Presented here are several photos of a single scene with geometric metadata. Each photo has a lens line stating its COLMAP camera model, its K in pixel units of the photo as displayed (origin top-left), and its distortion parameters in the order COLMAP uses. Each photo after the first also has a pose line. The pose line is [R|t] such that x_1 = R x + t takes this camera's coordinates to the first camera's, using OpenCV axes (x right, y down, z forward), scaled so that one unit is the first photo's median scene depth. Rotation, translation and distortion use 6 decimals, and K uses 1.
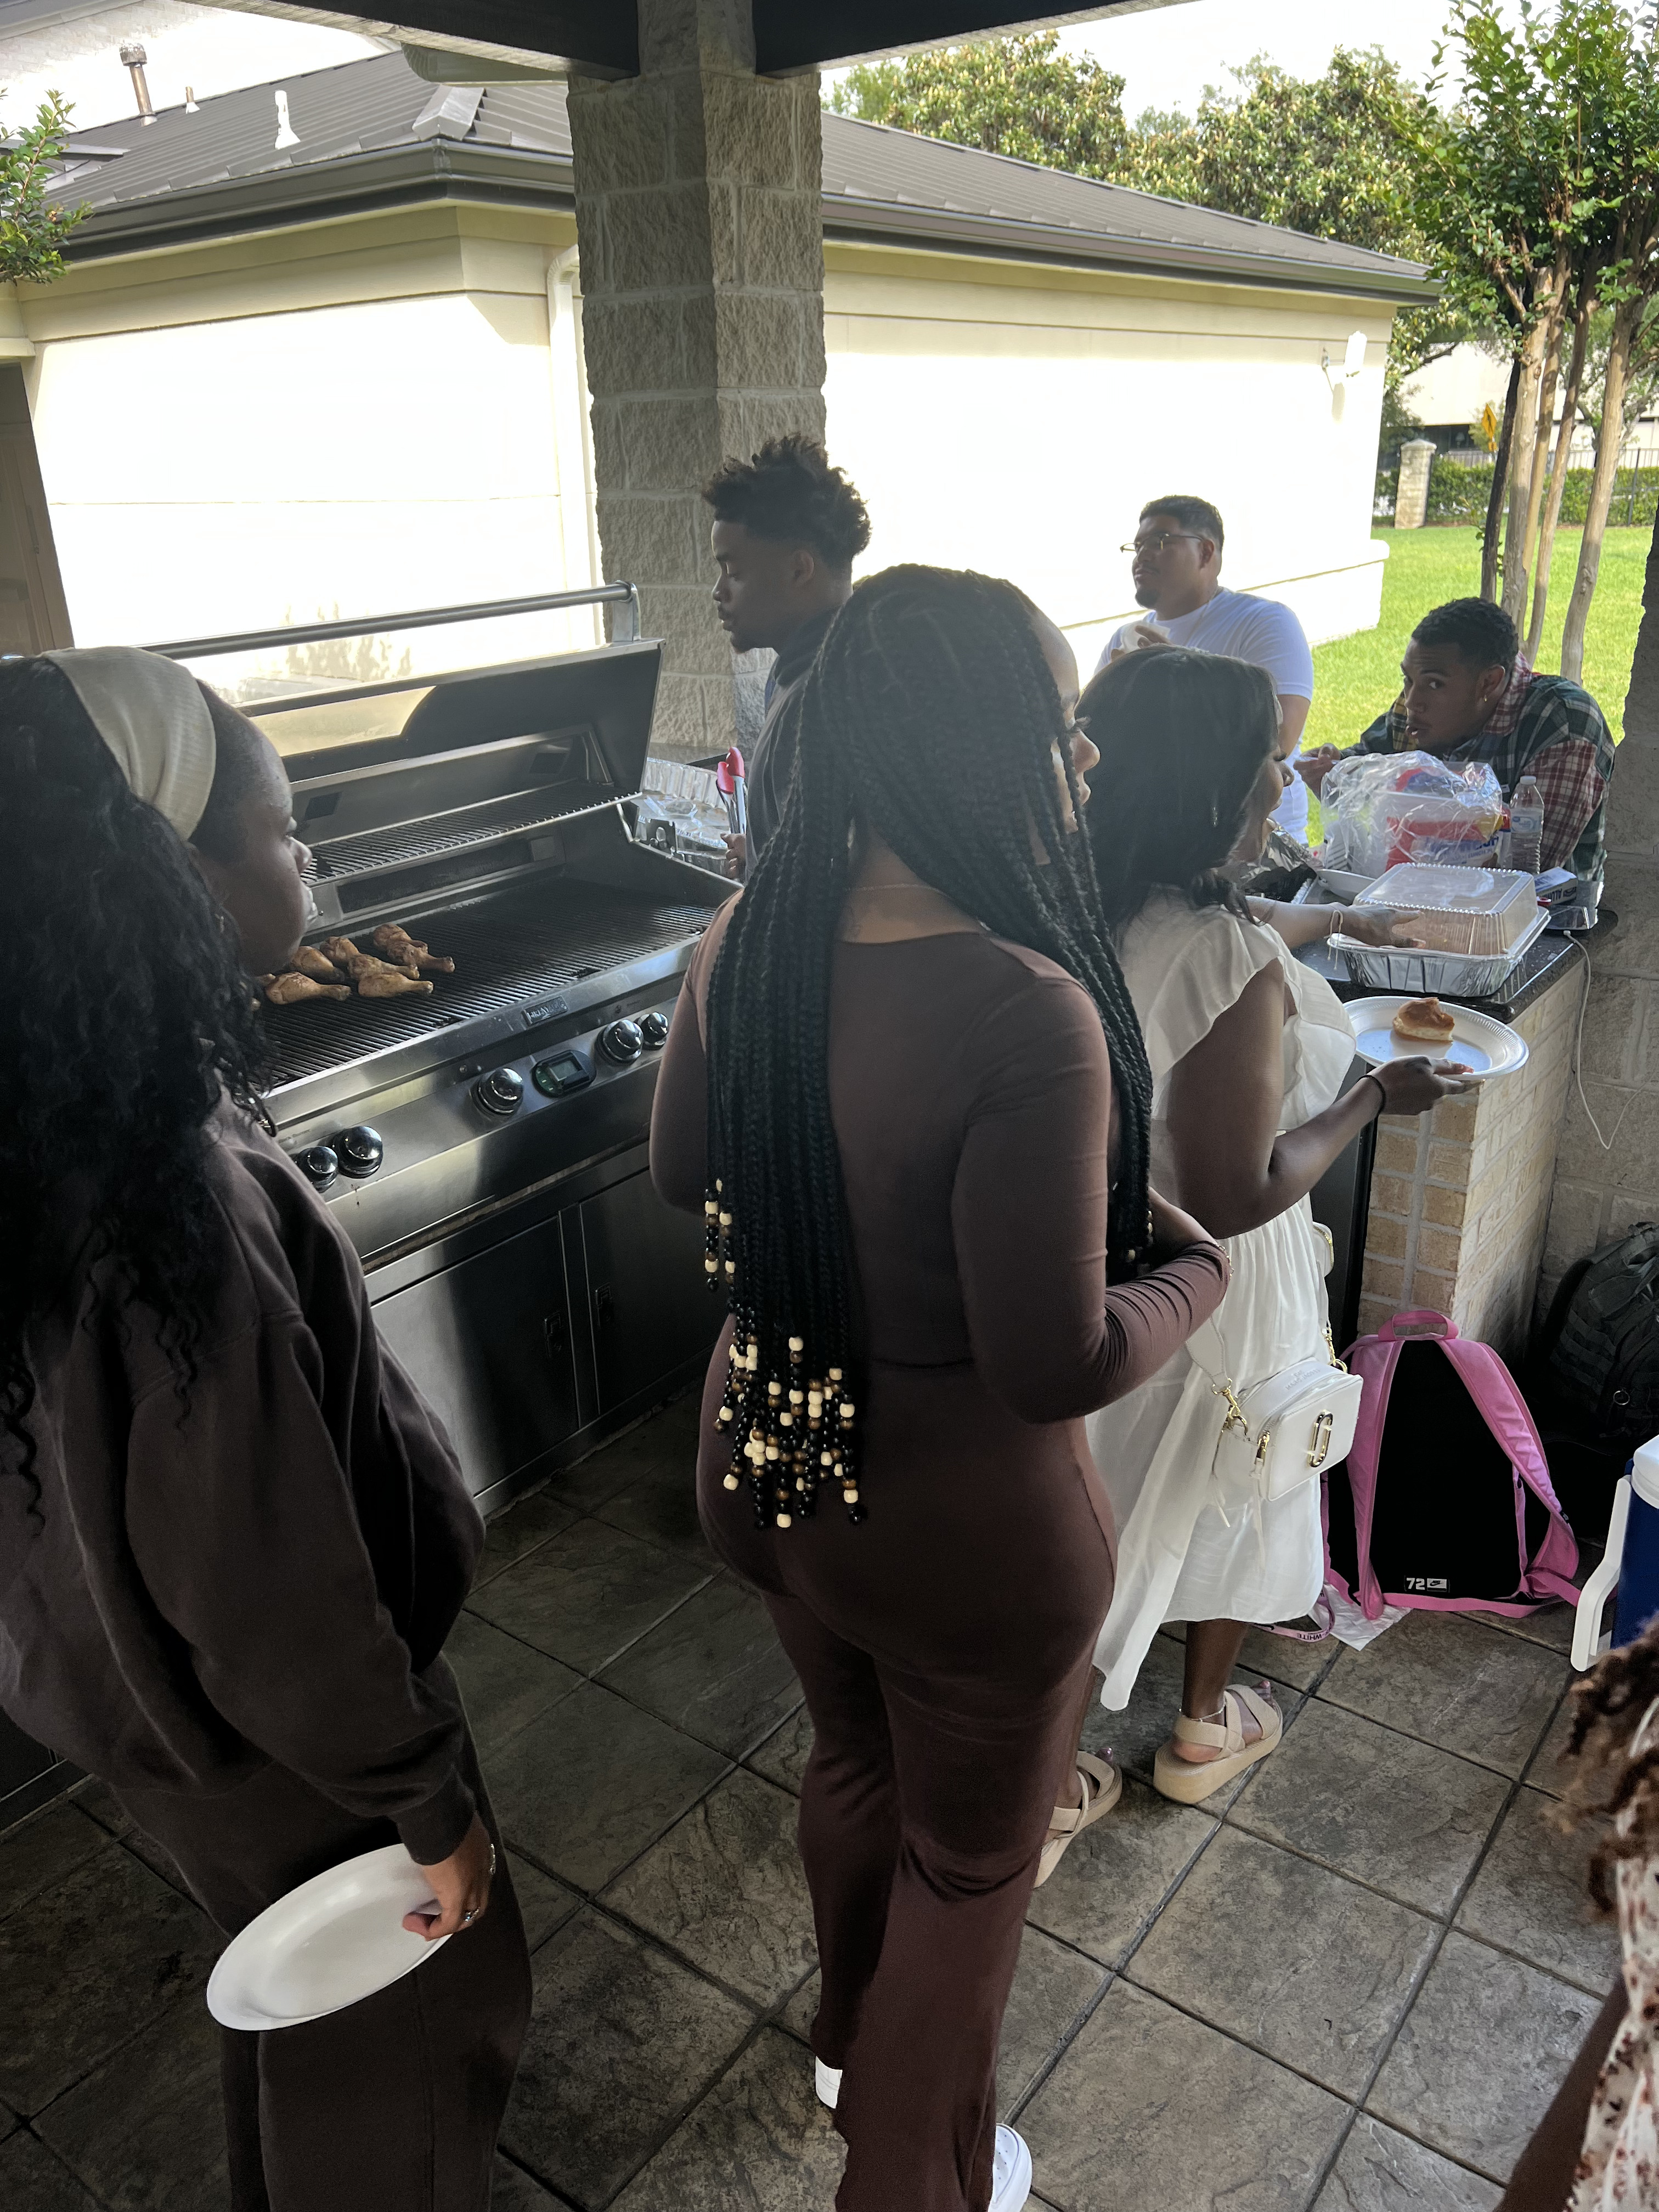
lens RADIAL K [[1659.0, 0, 834.8], [0, 1659.0, 1112.4], [0, 0, 1]] dist [0.007675, -0.015254]
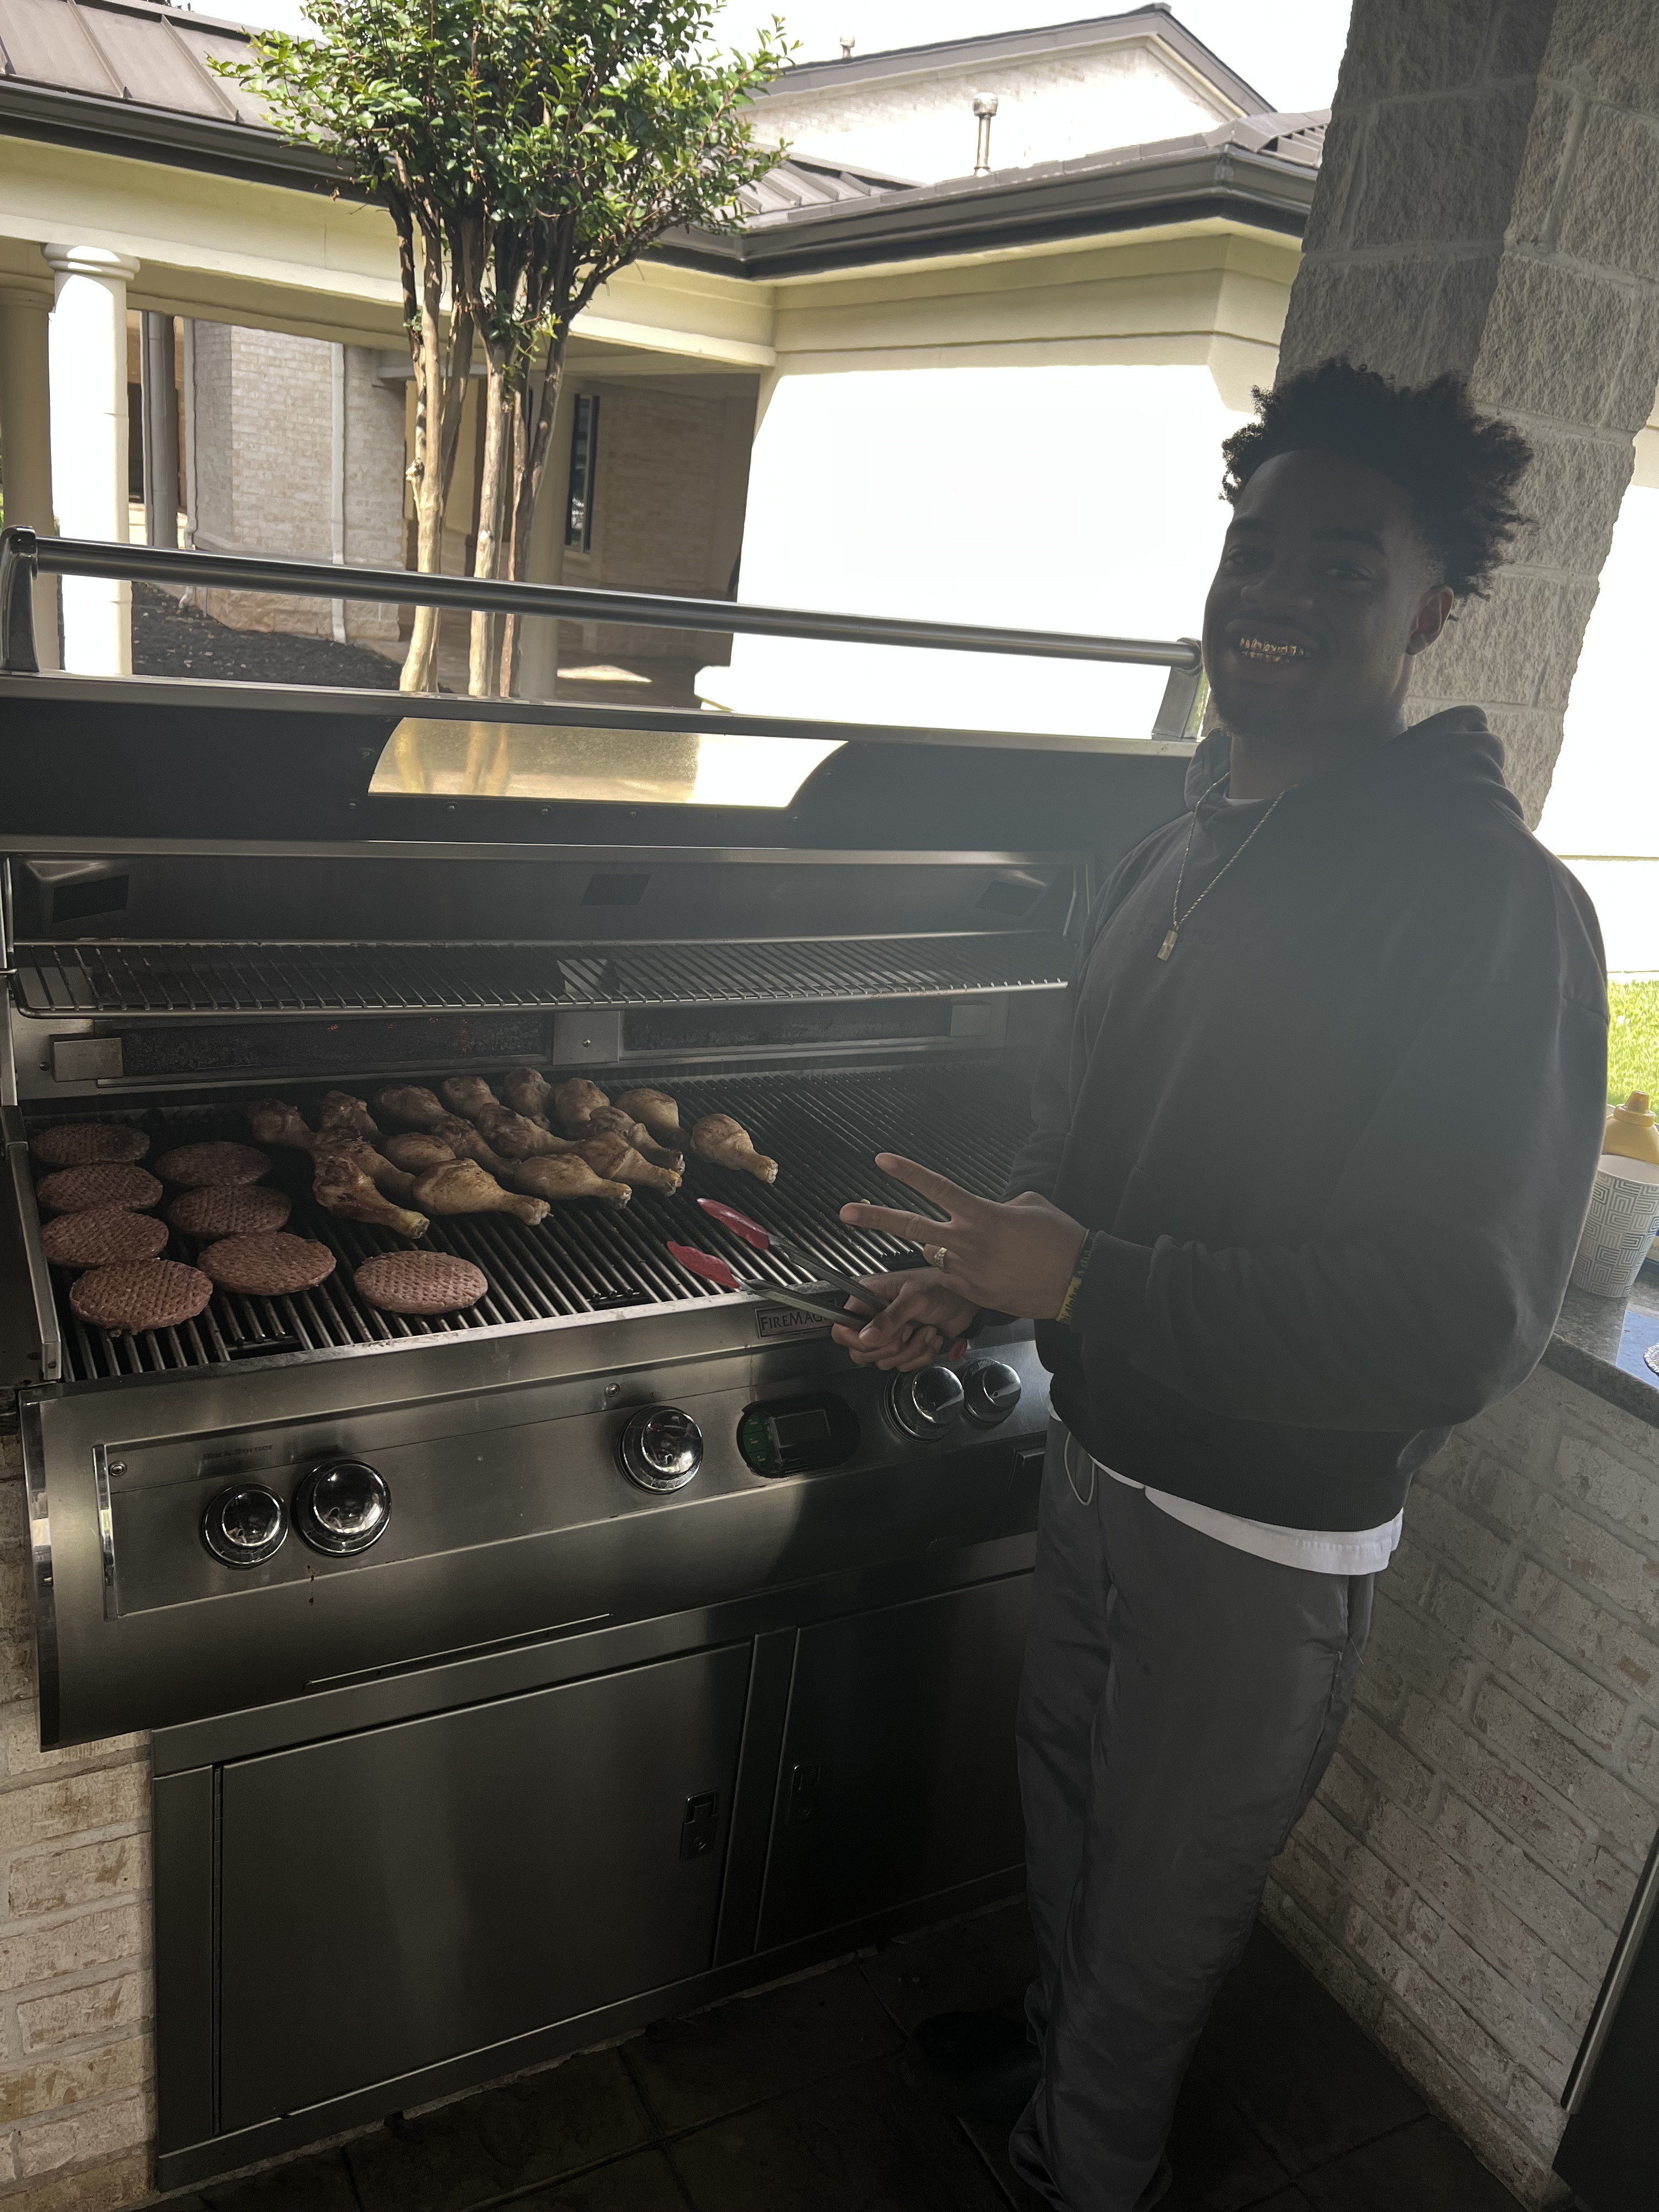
lens RADIAL K [[1659.0, 0, 813.2], [0, 1659.0, 1106.8], [0, 0, 1]] dist [0.007675, -0.015254]
pose [[0.895235, 0.269471, -0.354881, 0.006029], [-0.290097, 0.956983, -0.005144, -0.094355], [0.338229, 0.107555, 0.934897, 0.338278]]
